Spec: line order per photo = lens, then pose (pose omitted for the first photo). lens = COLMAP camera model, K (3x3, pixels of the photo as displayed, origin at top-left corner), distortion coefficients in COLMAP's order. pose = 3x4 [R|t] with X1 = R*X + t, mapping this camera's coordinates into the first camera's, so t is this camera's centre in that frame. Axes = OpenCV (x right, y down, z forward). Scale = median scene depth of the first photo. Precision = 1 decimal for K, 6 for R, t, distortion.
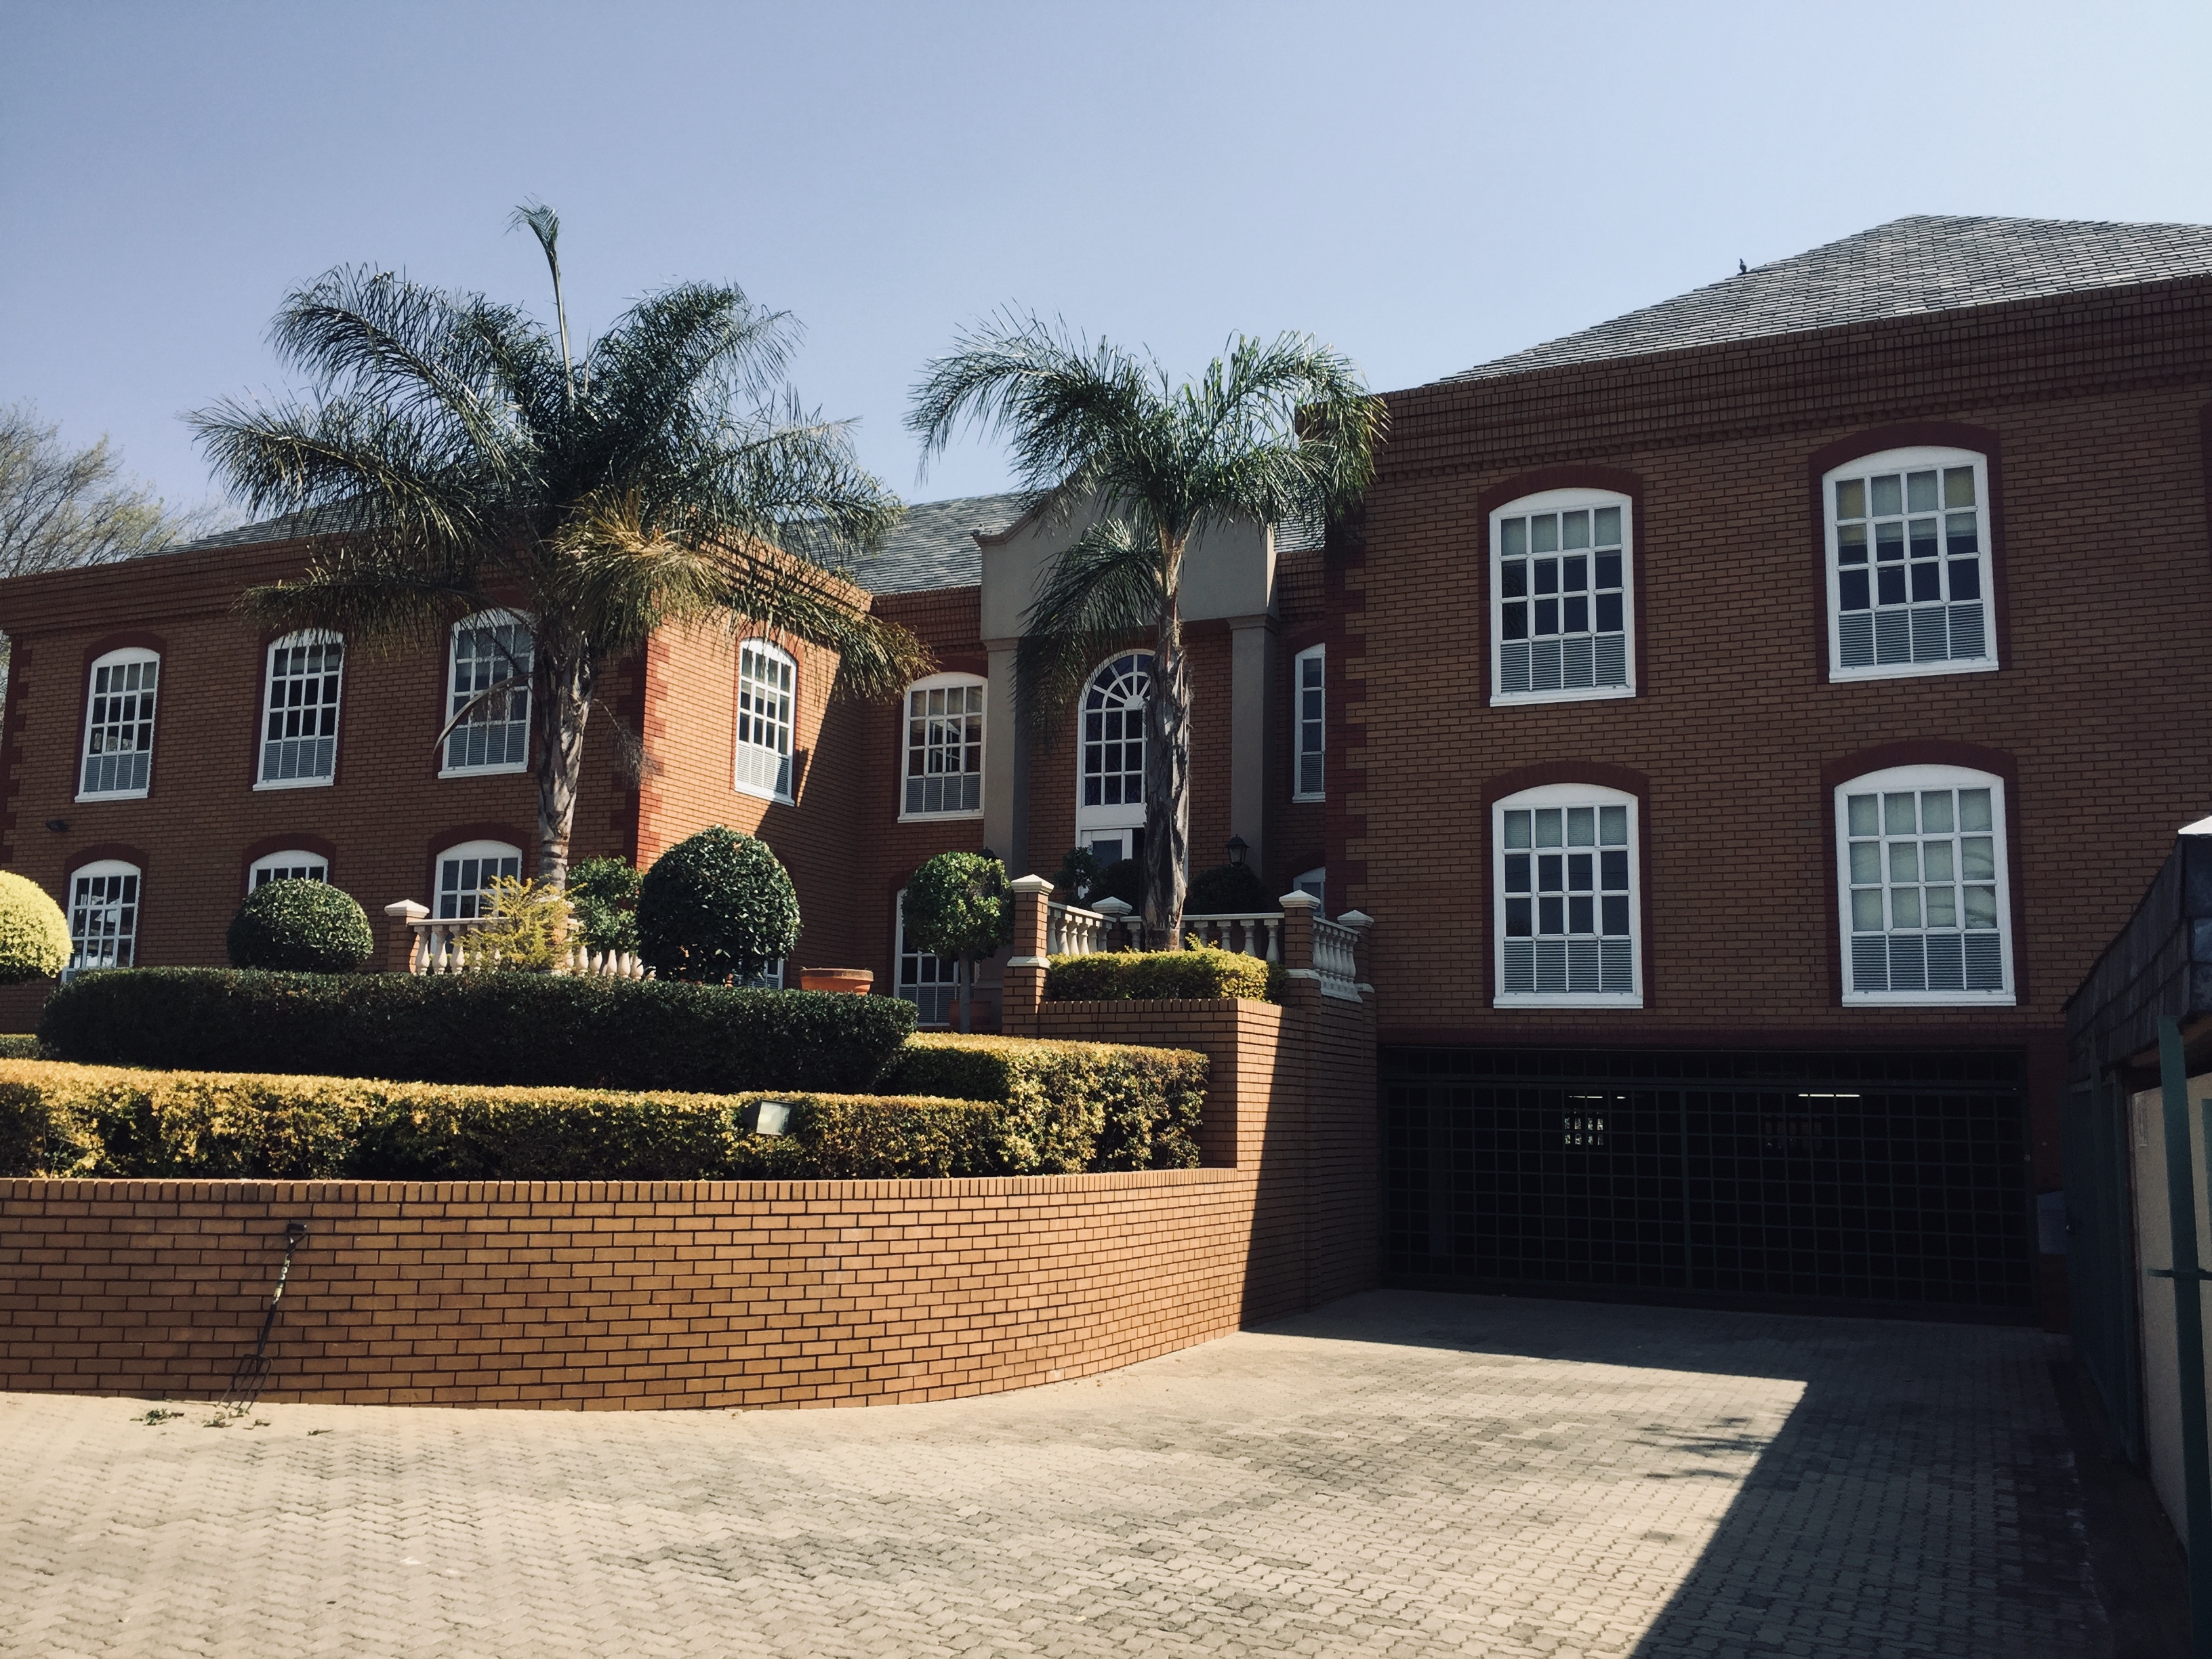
lens RADIAL K [[2035.4, 0, 1110.1], [0, 2035.4, 822.9], [0, 0, 1]] dist [0.059383, -0.006558]
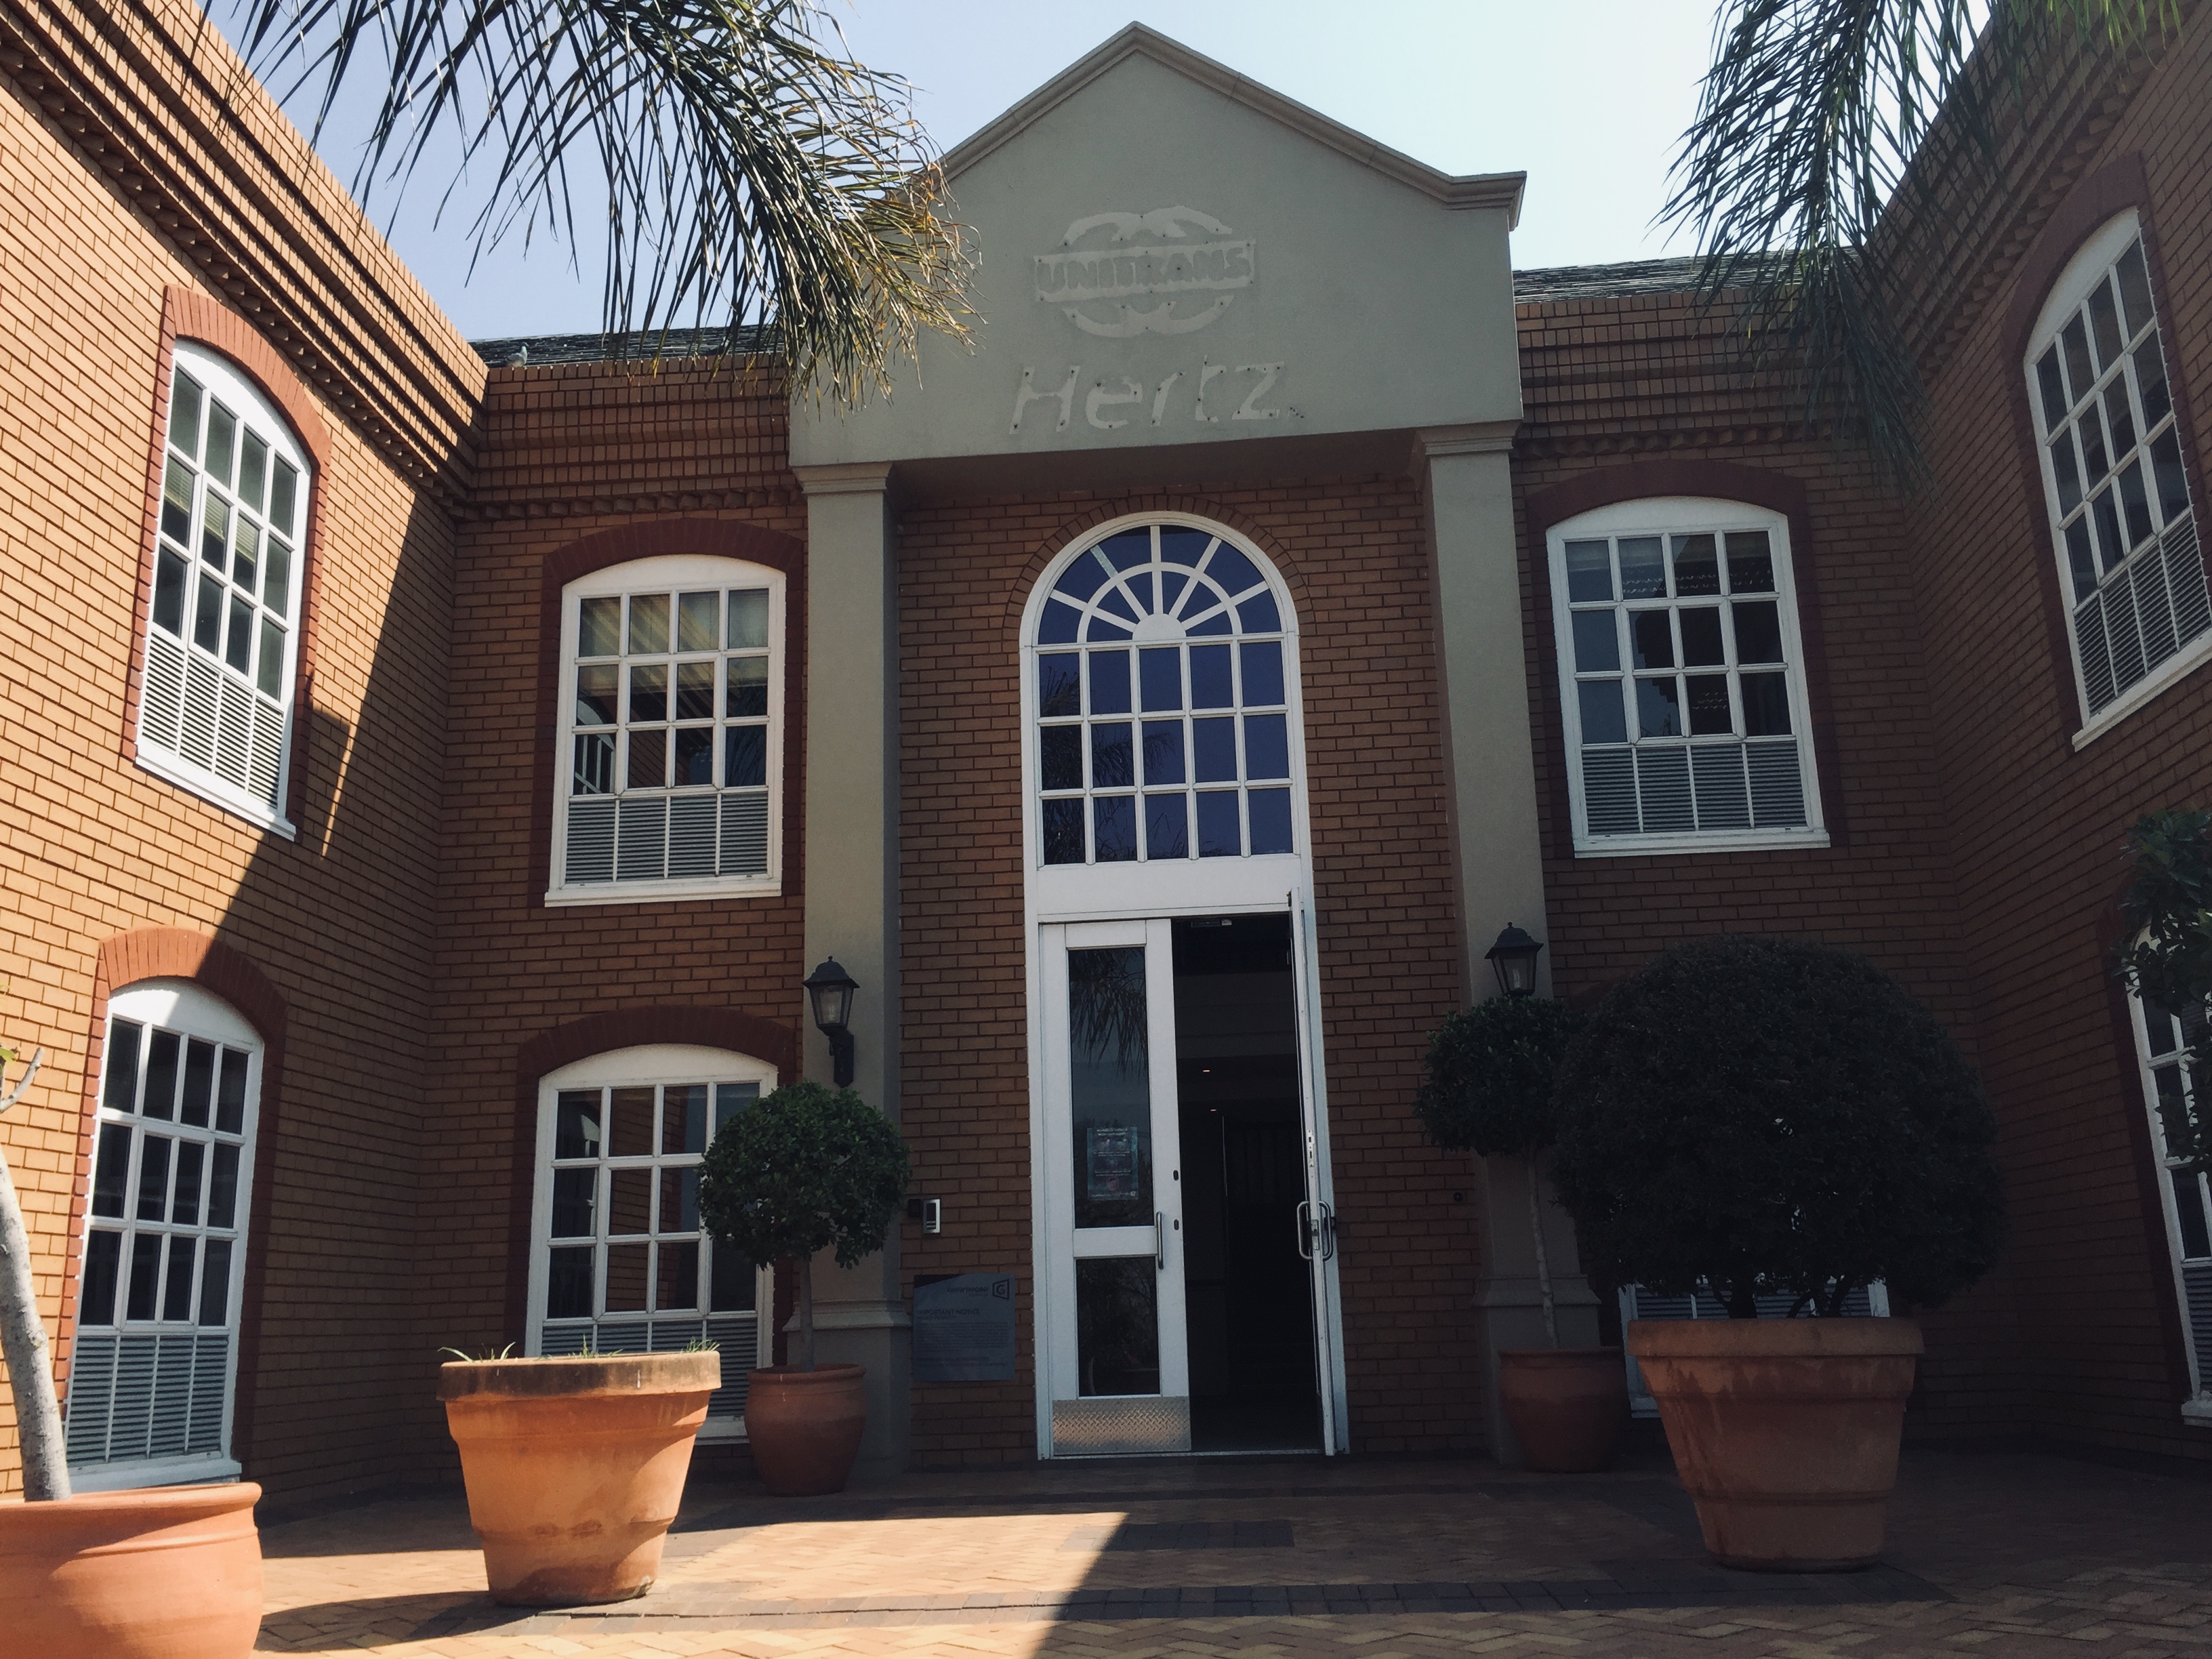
lens RADIAL K [[2035.4, 0, 1085.1], [0, 2035.4, 836.2], [0, 0, 1]] dist [0.059383, -0.006558]
pose [[0.949234, 0.044049, 0.311473, -0.134439], [-0.006157, 0.992560, -0.121605, 0.036214], [-0.314512, 0.113513, 0.942442, 0.603562]]
